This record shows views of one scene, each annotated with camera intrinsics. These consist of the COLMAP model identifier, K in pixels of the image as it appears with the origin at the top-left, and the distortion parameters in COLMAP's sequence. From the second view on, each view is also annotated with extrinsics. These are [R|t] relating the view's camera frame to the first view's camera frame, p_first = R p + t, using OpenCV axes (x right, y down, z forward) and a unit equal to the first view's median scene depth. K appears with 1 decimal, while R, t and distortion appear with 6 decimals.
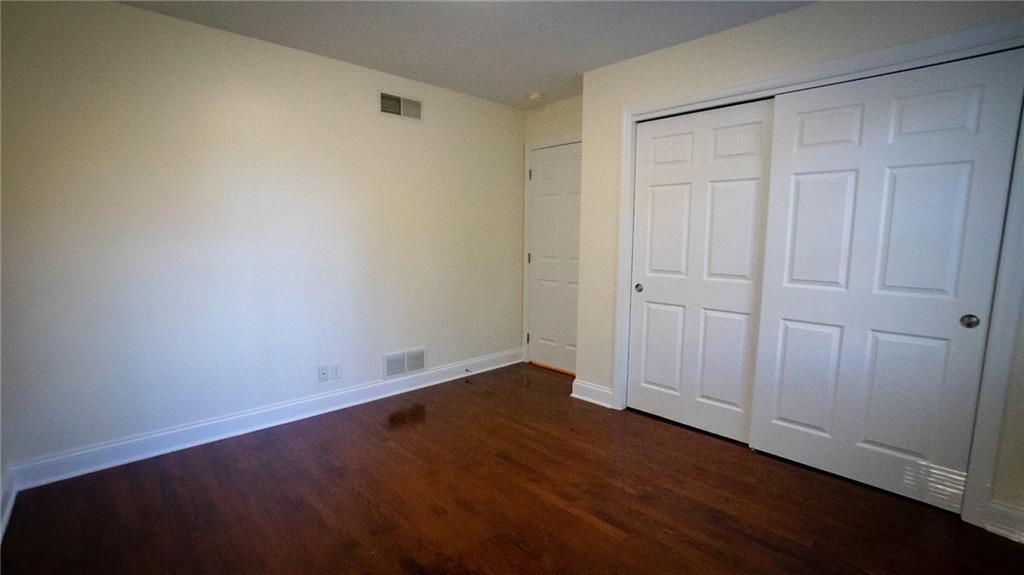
lens RADIAL K [[470.0, 0, 501.0], [0, 470.0, 290.0], [0, 0, 1]] dist [-0.001252, 0.000450]
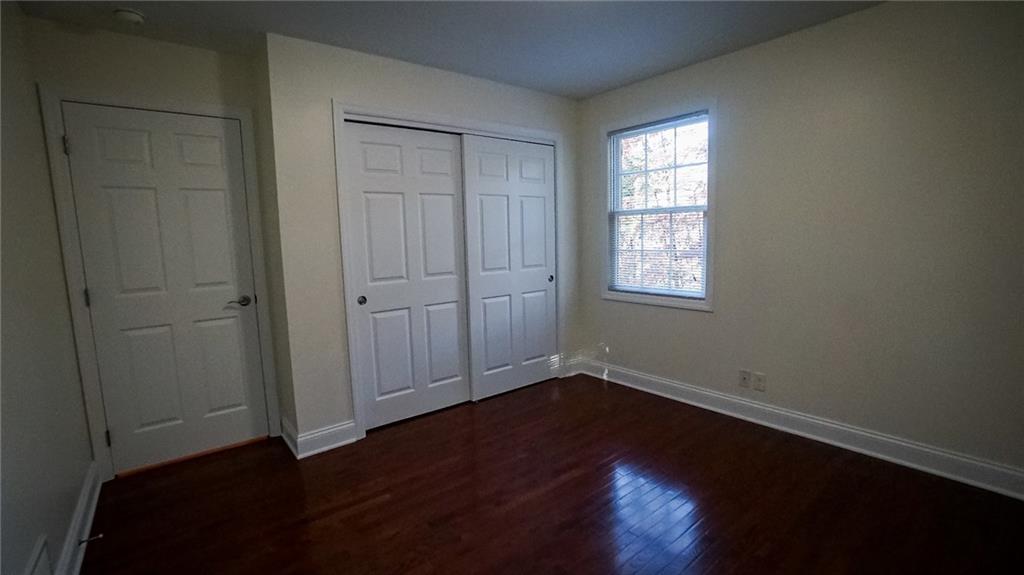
lens RADIAL K [[470.0, 0, 501.0], [0, 470.0, 290.0], [0, 0, 1]] dist [-0.001252, 0.000450]
pose [[0.086022, -0.127187, 0.988142, -0.658872], [0.155562, 0.981368, 0.112772, -0.095171], [-0.984073, 0.144017, 0.104205, 0.686809]]
